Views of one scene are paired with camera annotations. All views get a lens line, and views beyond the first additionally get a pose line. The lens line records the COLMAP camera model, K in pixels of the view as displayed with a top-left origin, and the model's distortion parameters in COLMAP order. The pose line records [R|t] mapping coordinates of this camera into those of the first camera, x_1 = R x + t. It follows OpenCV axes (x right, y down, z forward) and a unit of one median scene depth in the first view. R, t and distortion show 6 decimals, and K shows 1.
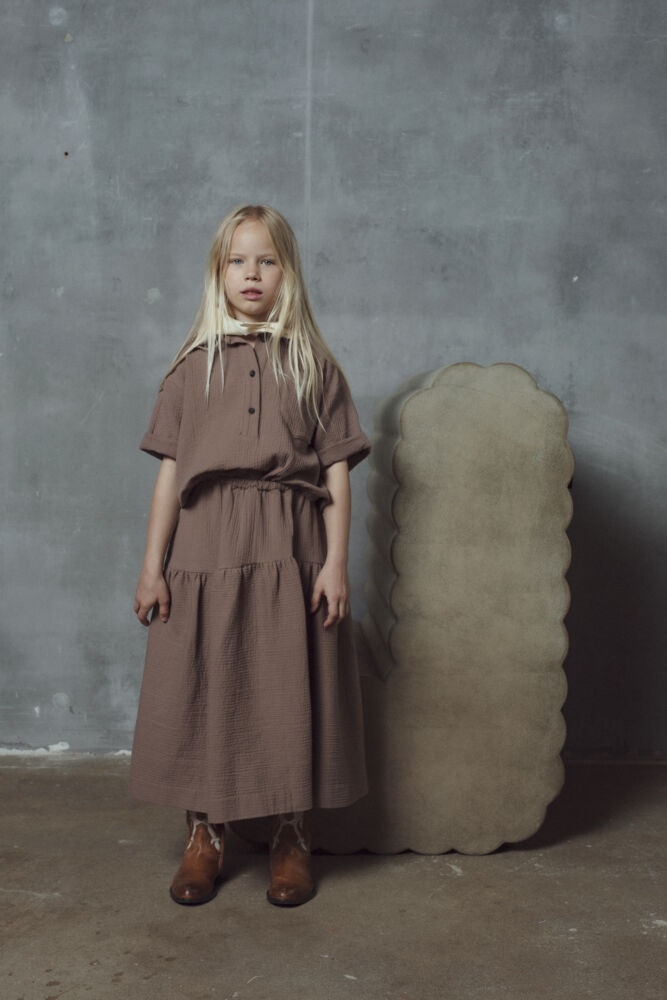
lens RADIAL K [[1567.8, 0, 398.7], [0, 1567.8, 518.7], [0, 0, 1]] dist [0.001793, 0.000000]
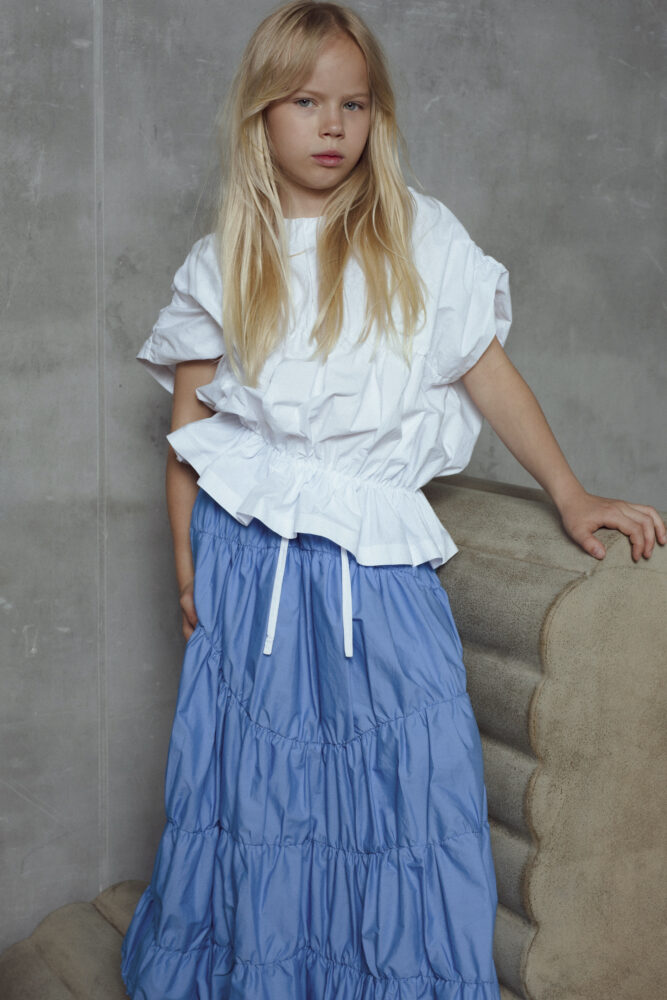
lens RADIAL K [[1567.8, 0, 384.9], [0, 1567.8, 503.8], [0, 0, 1]] dist [0.001793, 0.000000]
pose [[0.896838, -0.054692, 0.438966, -0.220015], [0.025510, 0.997070, 0.072109, -0.118304], [-0.441623, -0.053472, 0.895606, 0.440703]]
